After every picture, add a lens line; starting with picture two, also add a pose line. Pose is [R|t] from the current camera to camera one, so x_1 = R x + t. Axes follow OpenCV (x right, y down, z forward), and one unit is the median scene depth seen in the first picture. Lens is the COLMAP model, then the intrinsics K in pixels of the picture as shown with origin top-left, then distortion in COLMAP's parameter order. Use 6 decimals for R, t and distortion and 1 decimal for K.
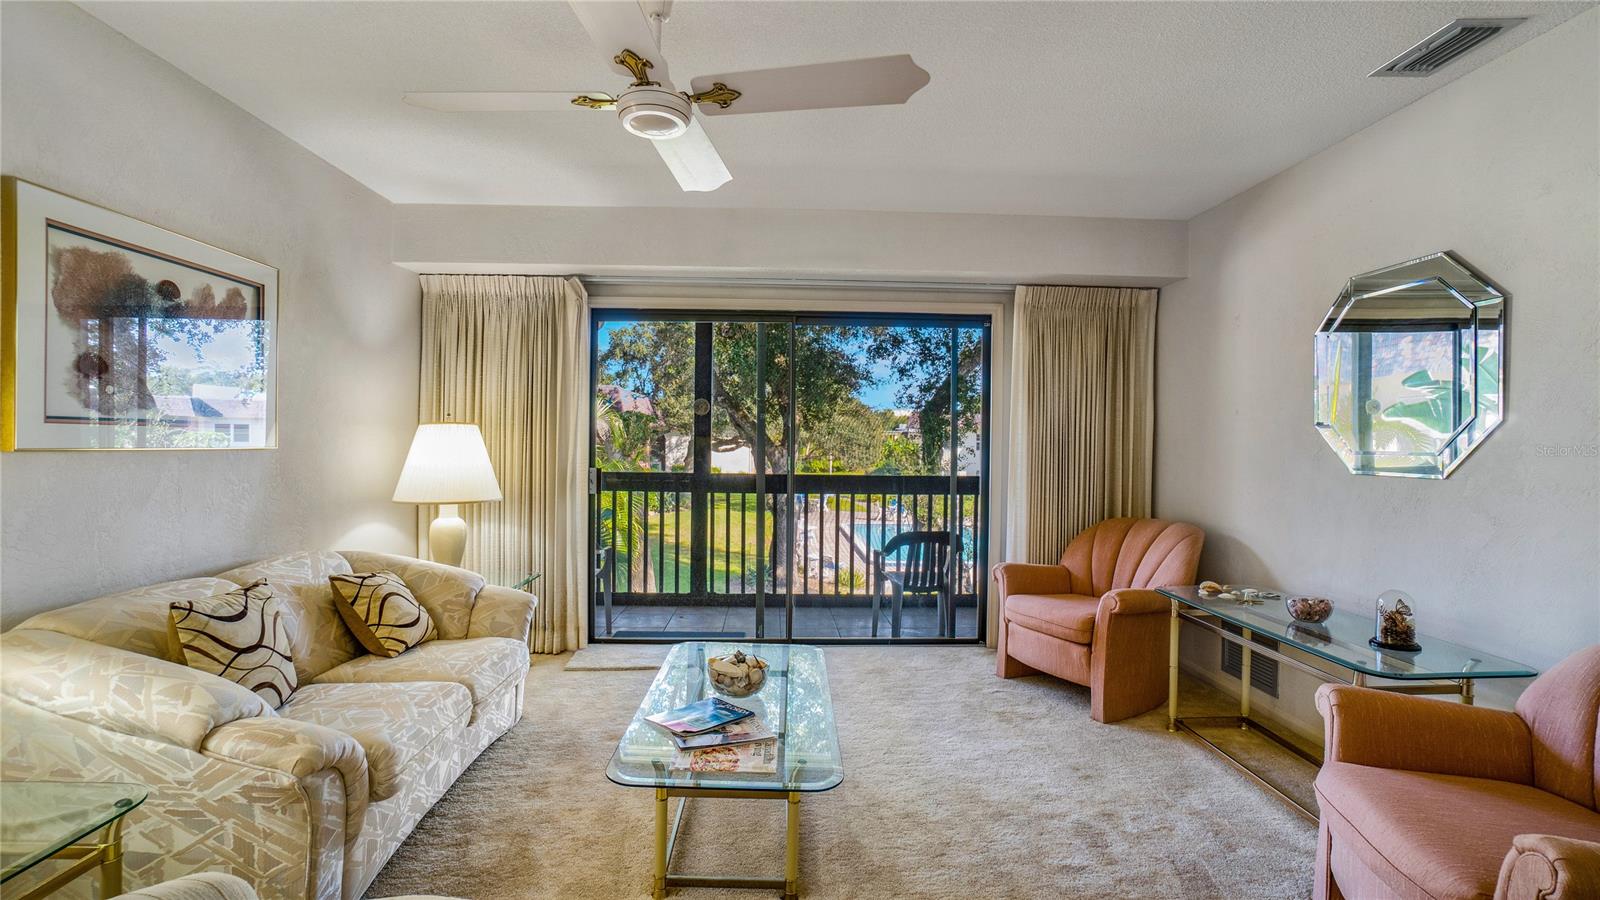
lens RADIAL K [[703.5, 0, 800.0], [0, 703.5, 450.0], [0, 0, 1]] dist [-0.065034, 0.023778]
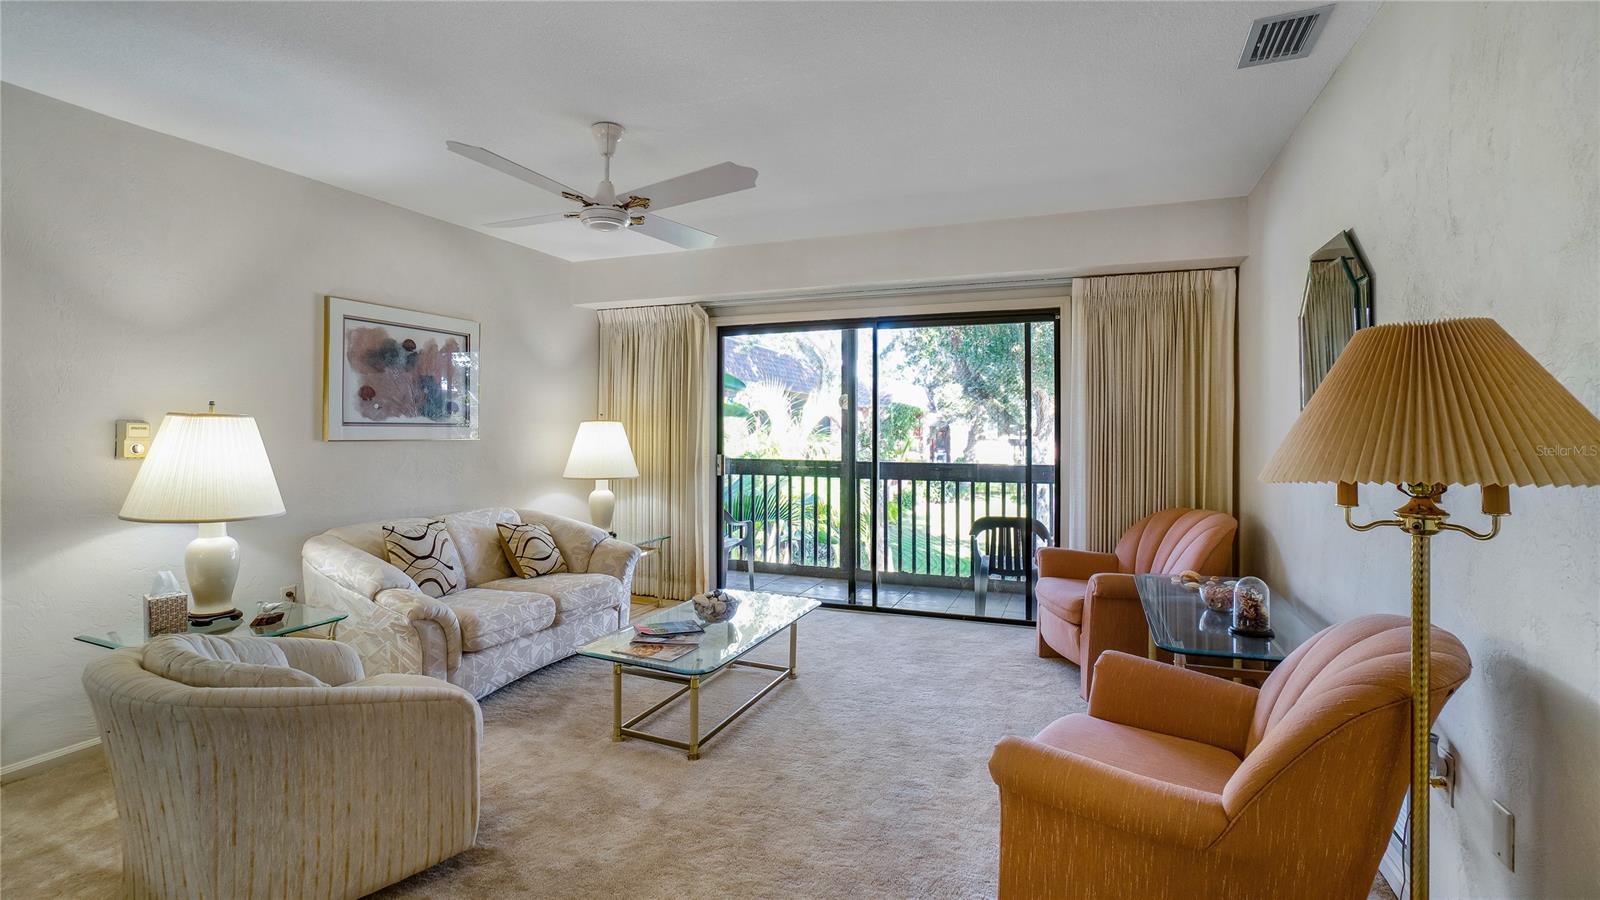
lens RADIAL K [[710.4, 0, 787.9], [0, 710.4, 432.7], [0, 0, 1]] dist [-0.064465, 0.024761]
pose [[0.916236, -0.007469, -0.400569, 0.530864], [0.003042, 0.999927, -0.011687, 0.002691], [0.400627, 0.009489, 0.916192, -0.175395]]
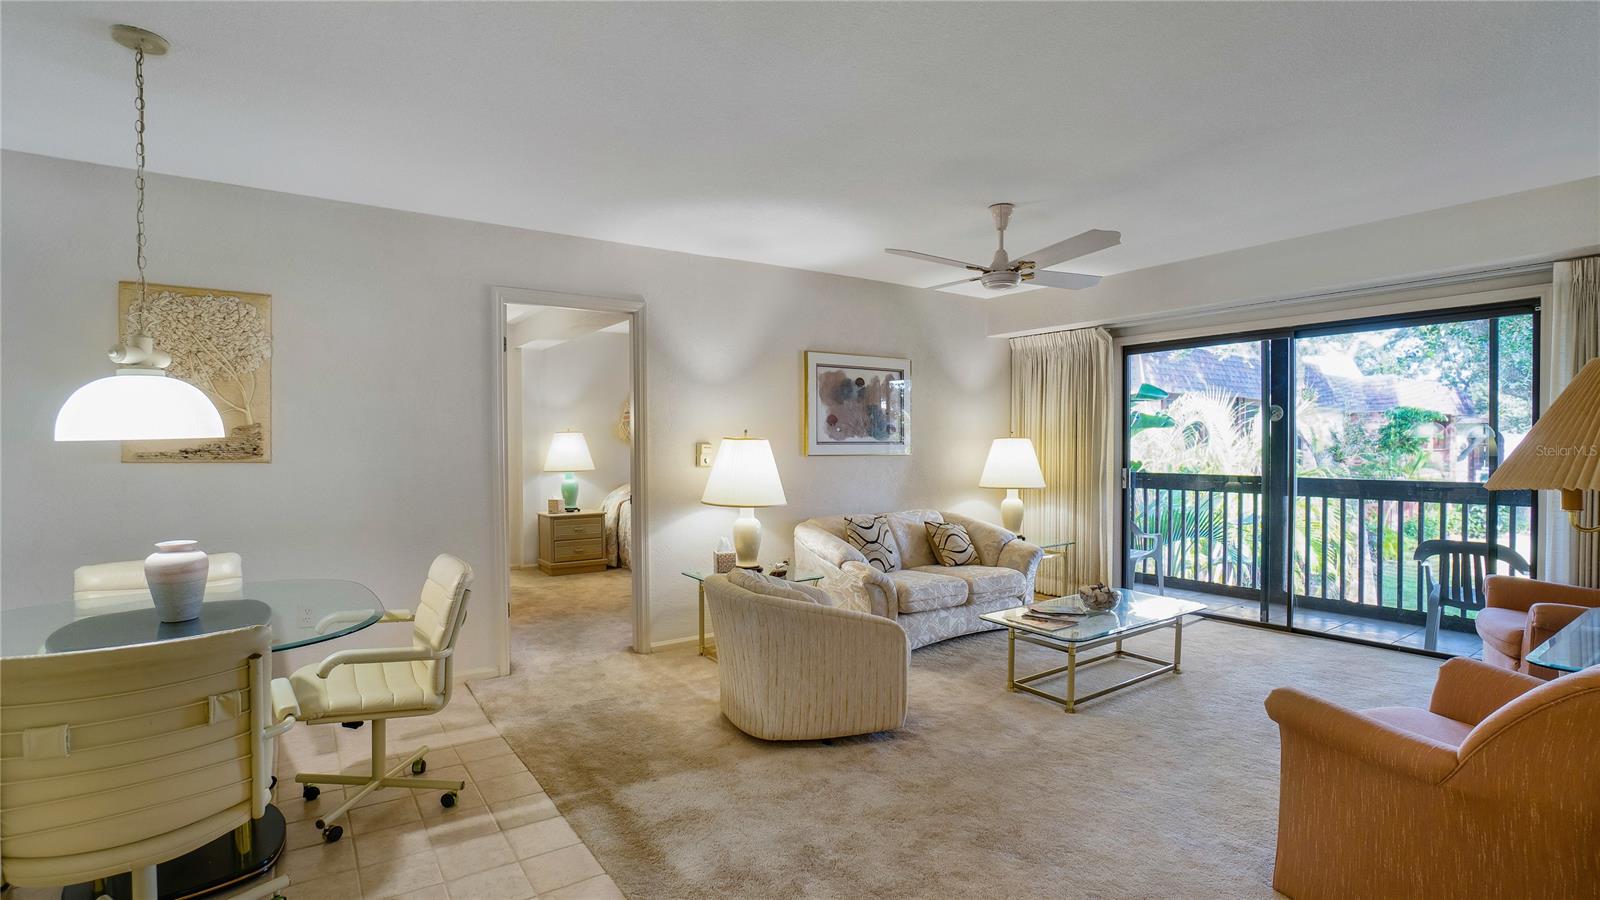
lens RADIAL K [[722.0, 0, 796.9], [0, 722.0, 442.6], [0, 0, 1]] dist [-0.070091, 0.025132]
pose [[0.551420, -0.016265, -0.834069, 0.785575], [0.002007, 0.999833, -0.018170, 0.001095], [0.834225, 0.008345, 0.551361, -0.401441]]
